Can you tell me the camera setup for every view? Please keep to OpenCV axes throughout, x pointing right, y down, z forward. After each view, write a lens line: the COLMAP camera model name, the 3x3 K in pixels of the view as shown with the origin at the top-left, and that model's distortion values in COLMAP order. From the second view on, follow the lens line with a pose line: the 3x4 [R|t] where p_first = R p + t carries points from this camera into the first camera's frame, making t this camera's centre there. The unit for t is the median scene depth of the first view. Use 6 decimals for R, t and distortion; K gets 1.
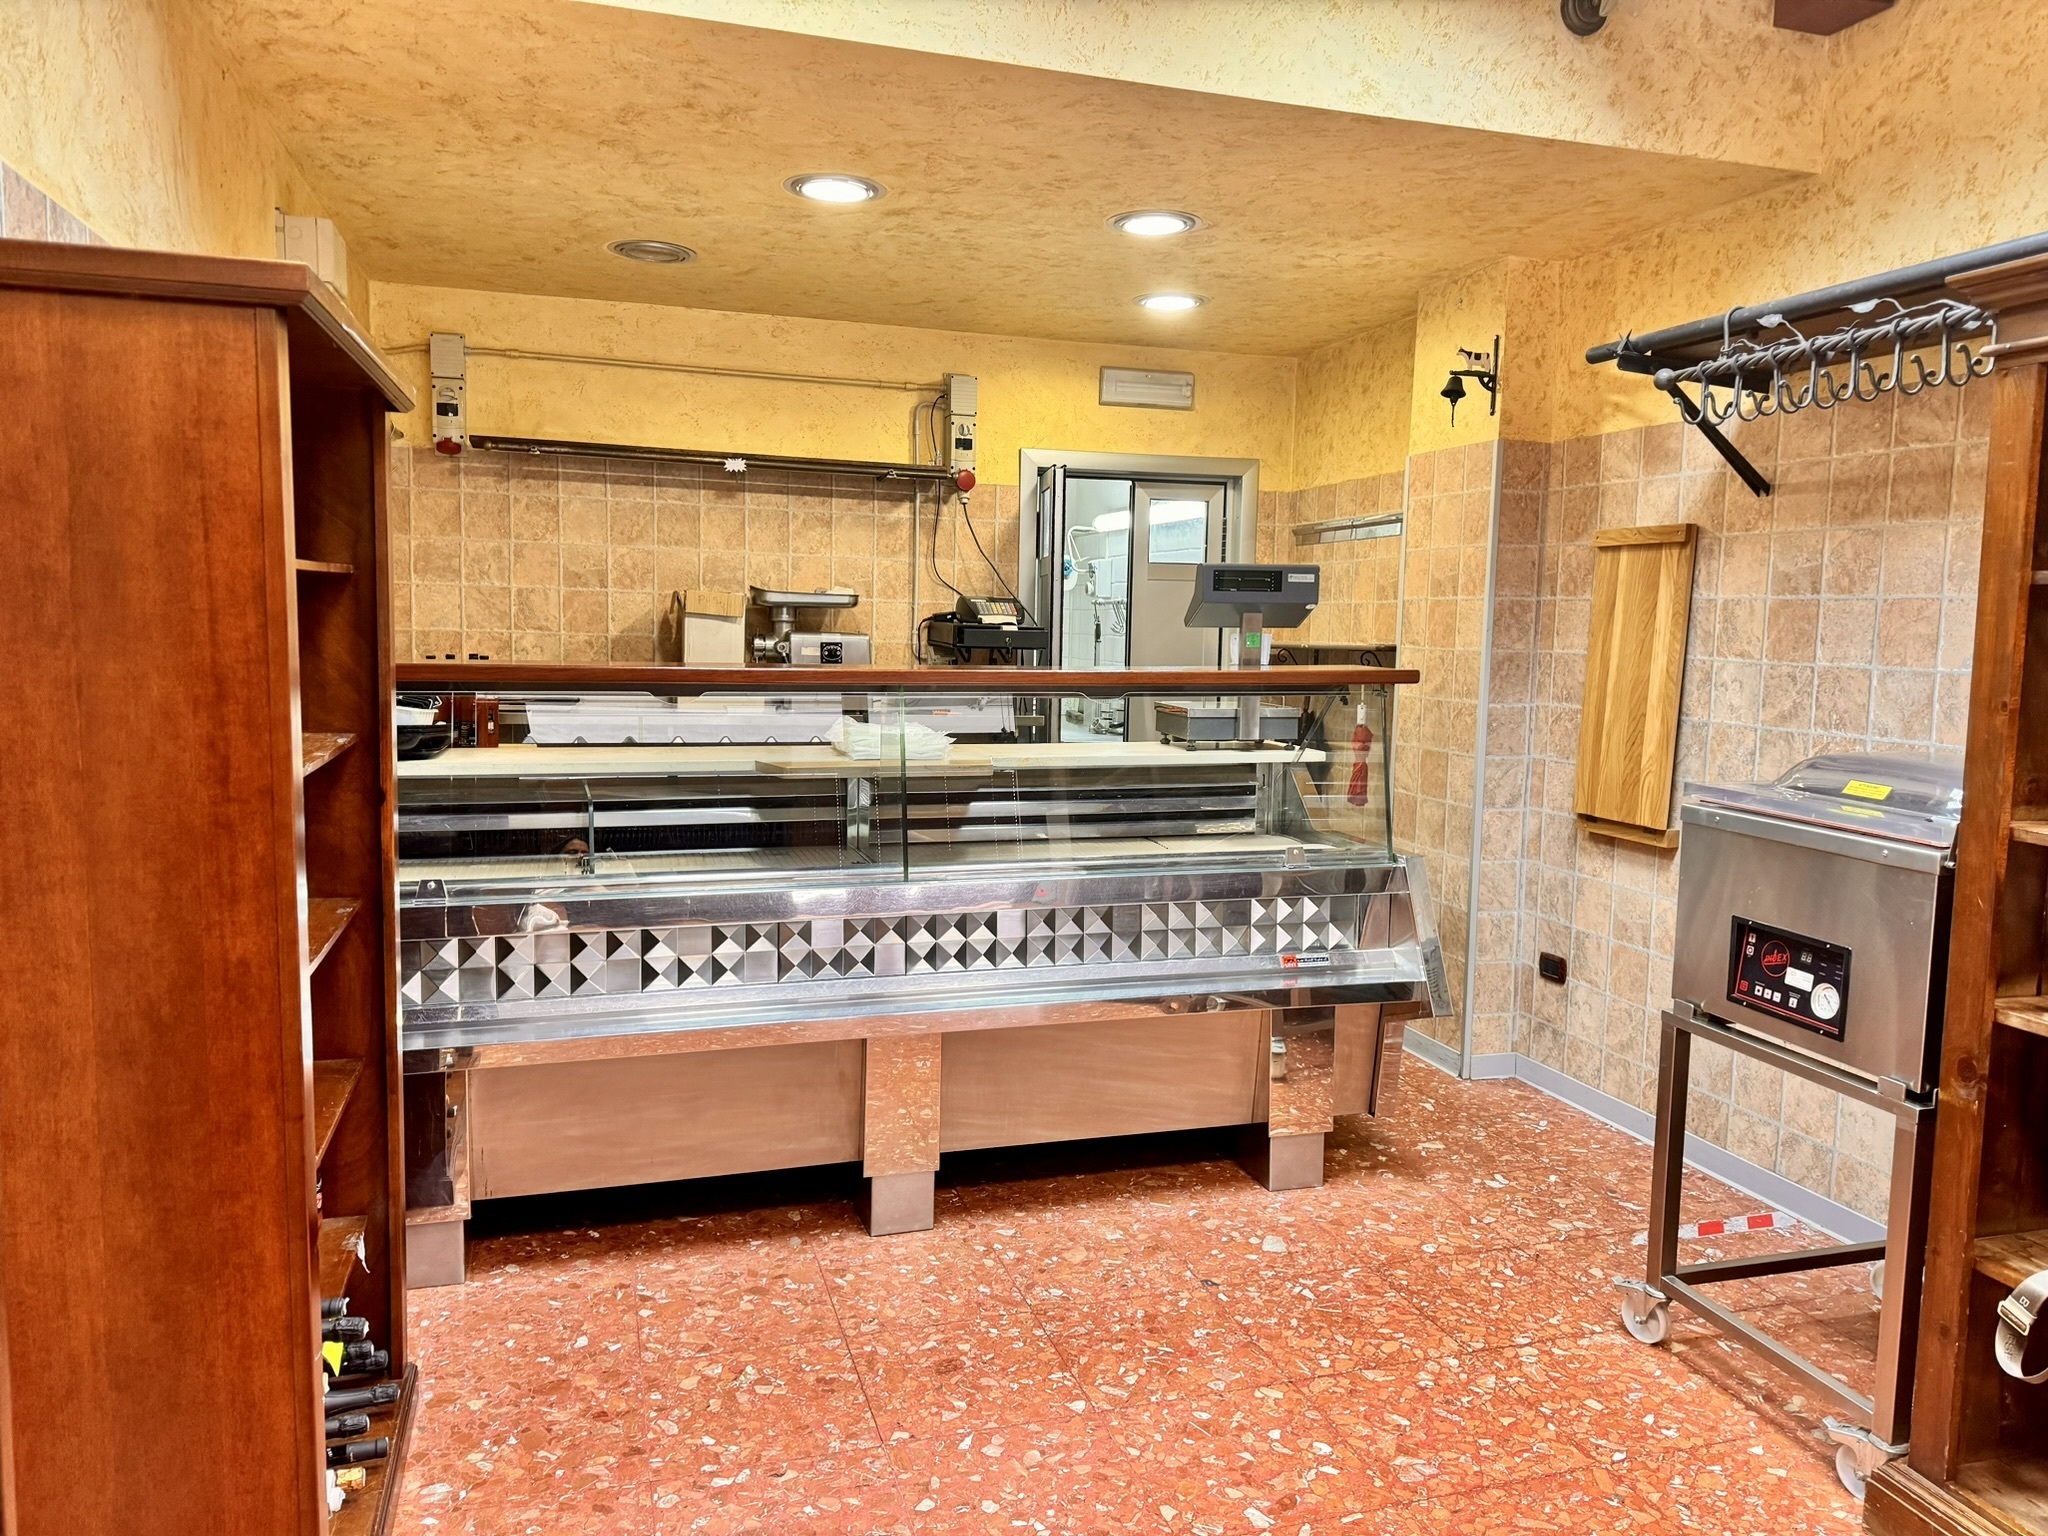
lens RADIAL K [[1446.7, 0, 1043.5], [0, 1446.7, 763.4], [0, 0, 1]] dist [0.122560, -0.149532]
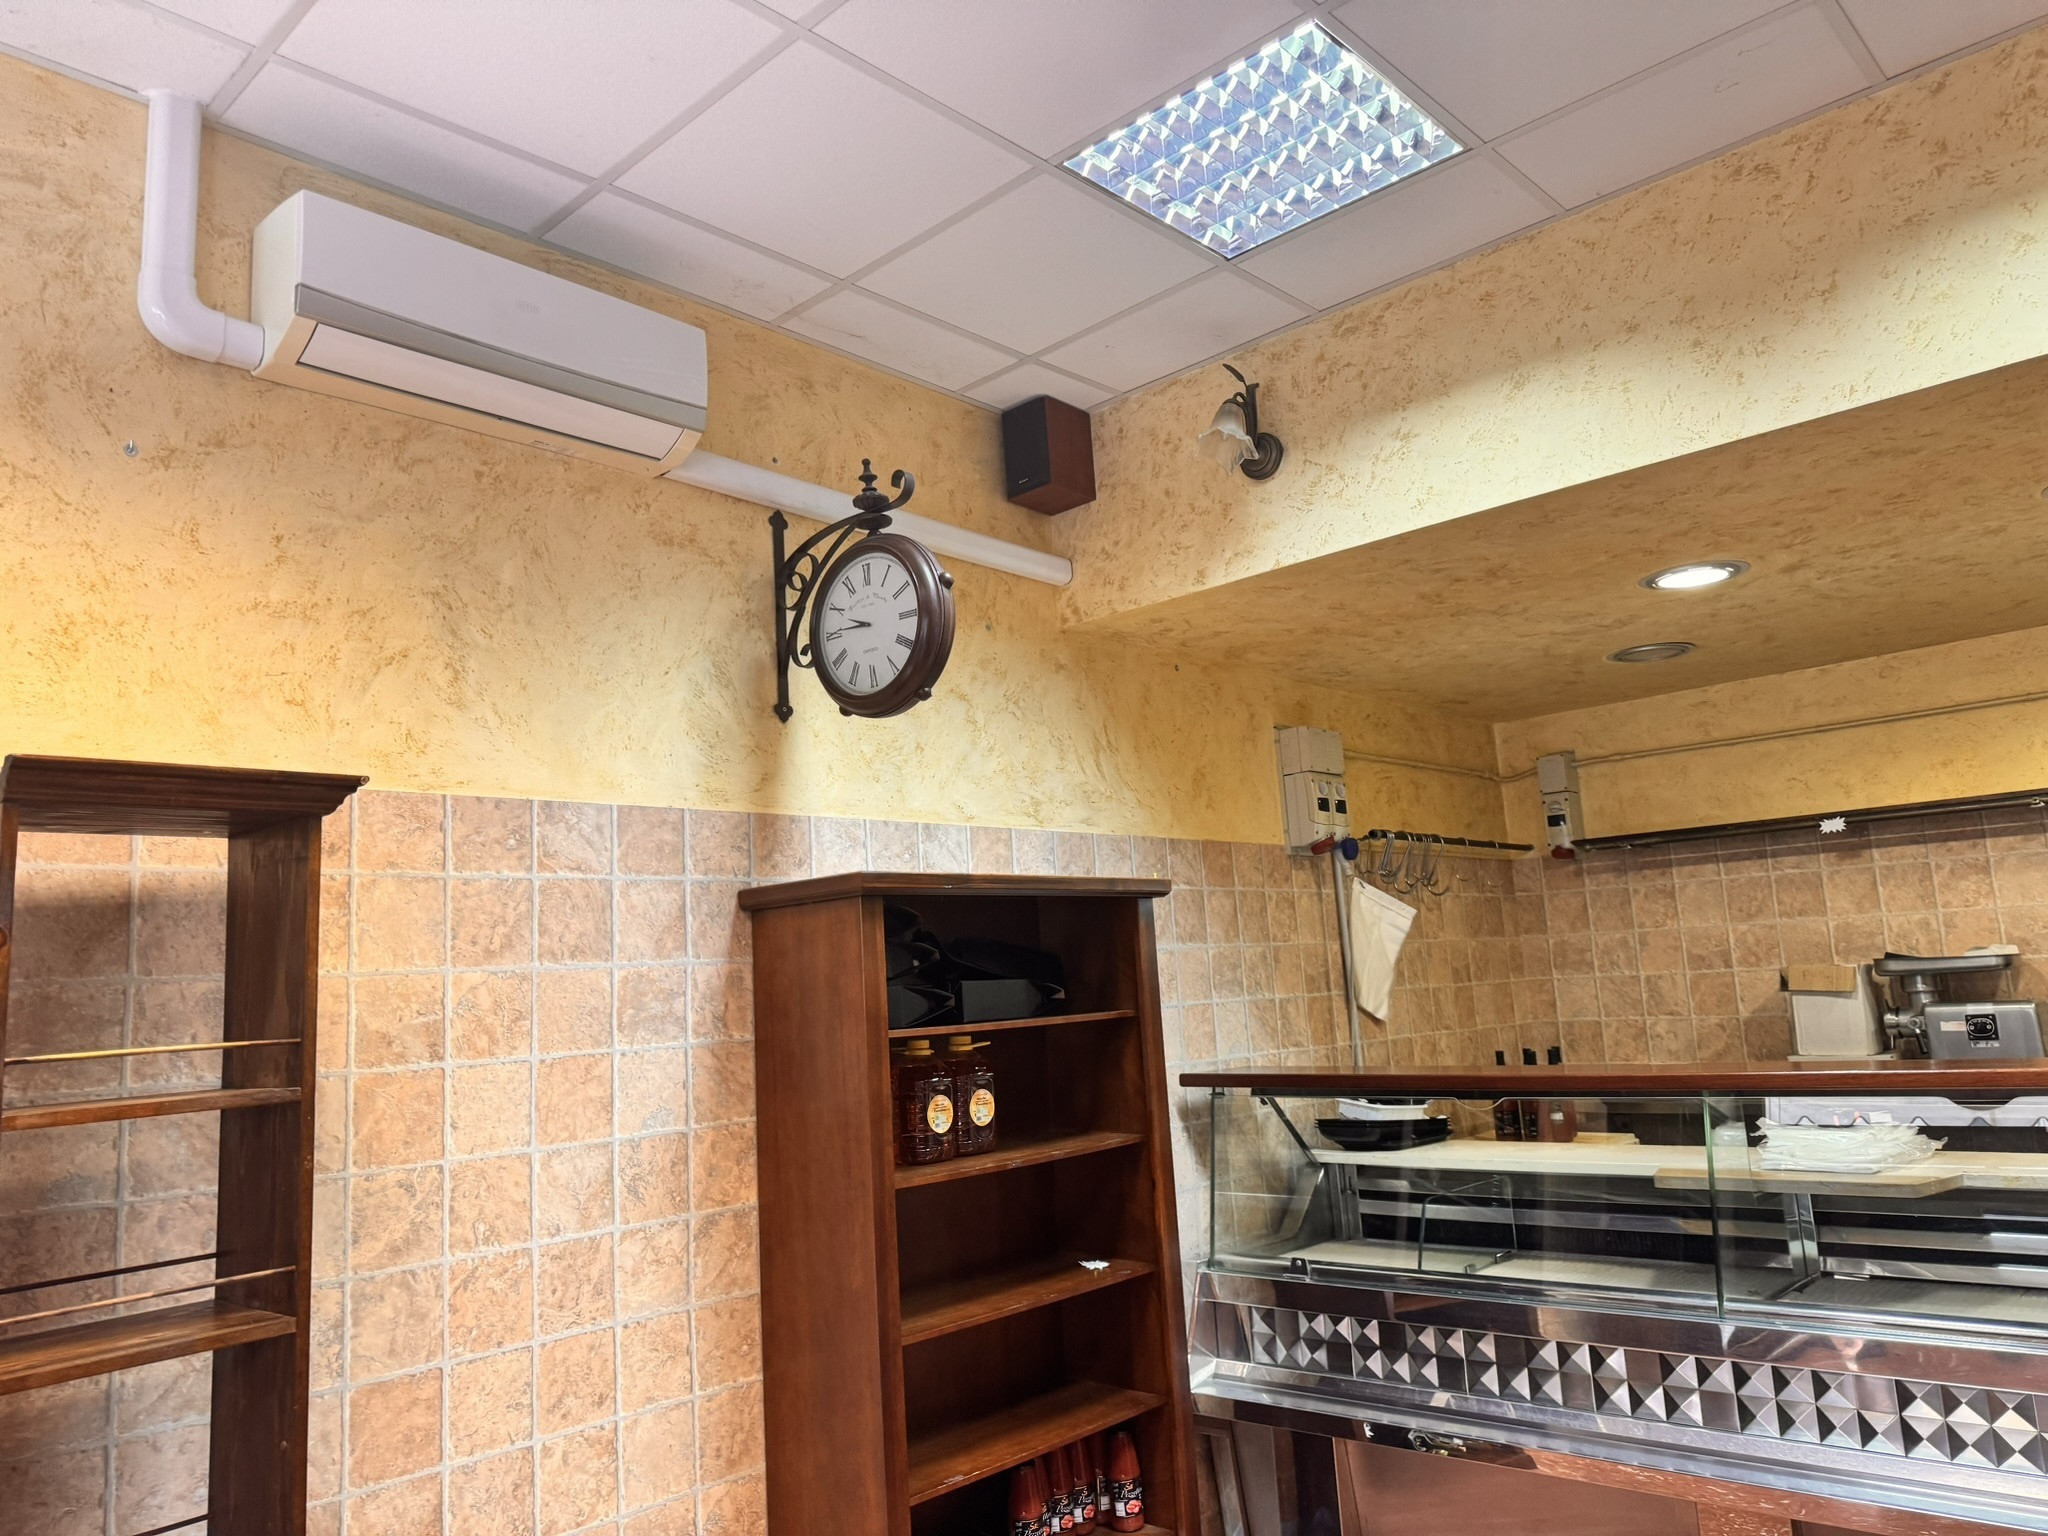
lens RADIAL K [[1442.4, 0, 1029.3], [0, 1442.4, 780.3], [0, 0, 1]] dist [0.116613, -0.159198]
pose [[0.493990, -0.180571, -0.850510, 0.456161], [-0.015354, 0.976233, -0.216181, -0.030847], [0.869332, 0.119850, 0.479477, 0.144303]]
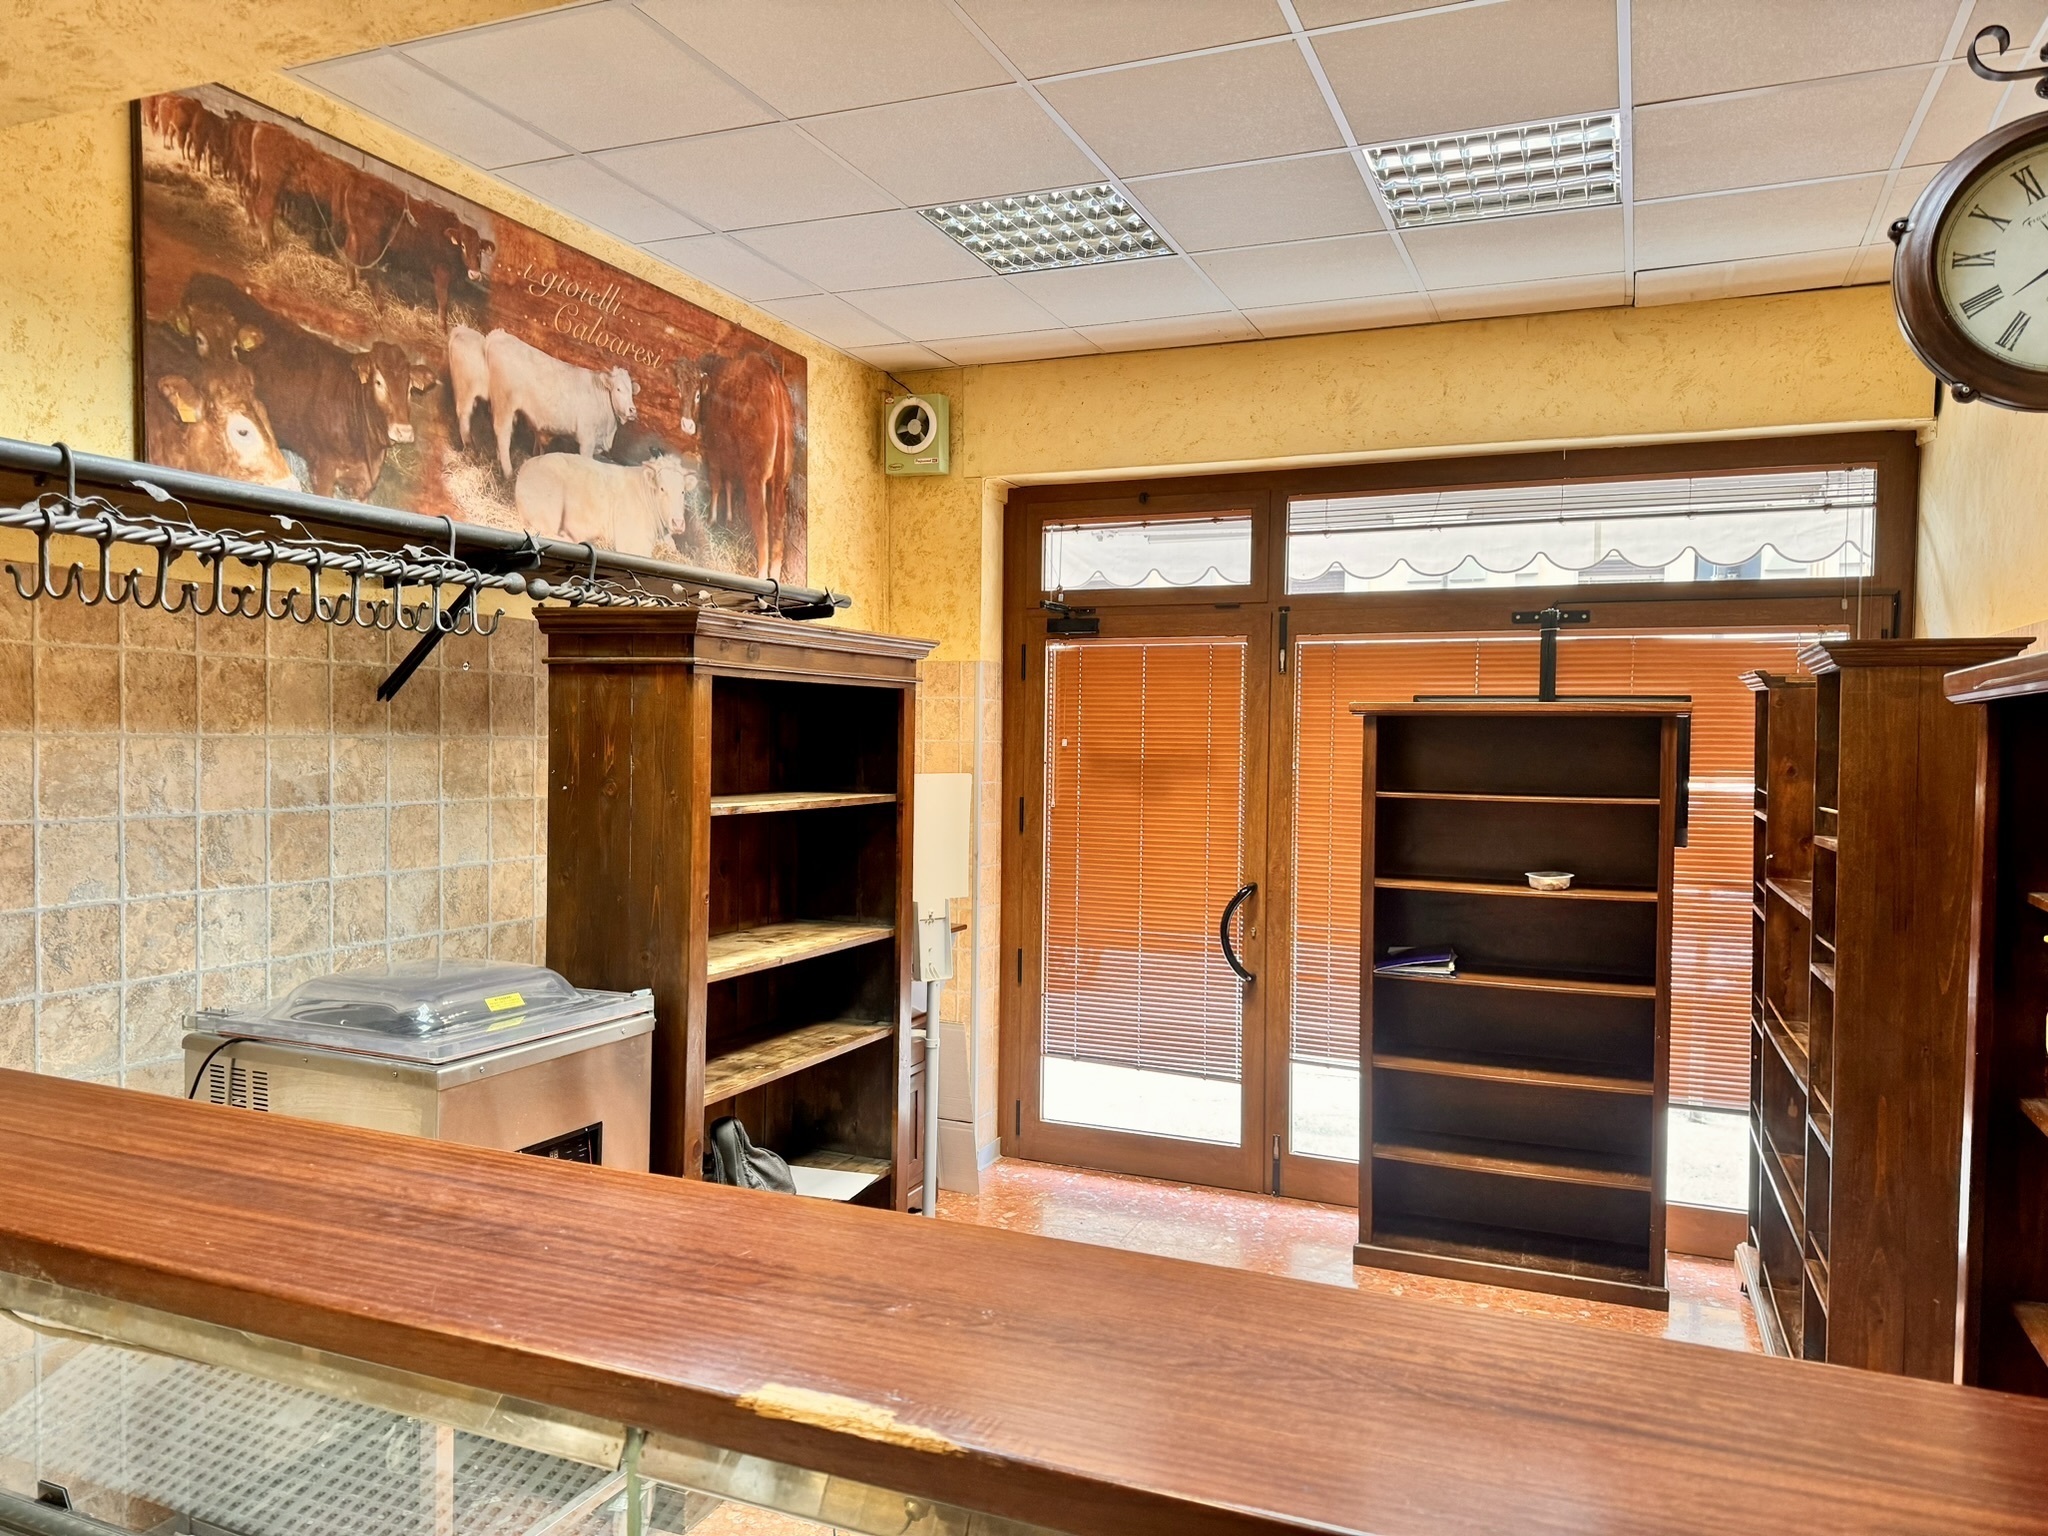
lens RADIAL K [[1430.9, 0, 1018.8], [0, 1430.9, 781.9], [0, 0, 1]] dist [0.119152, -0.190647]
pose [[-0.756887, -0.050941, 0.651557, -0.302125], [0.039528, 0.991564, 0.123442, -0.182451], [-0.652349, 0.119186, -0.748489, 1.061128]]
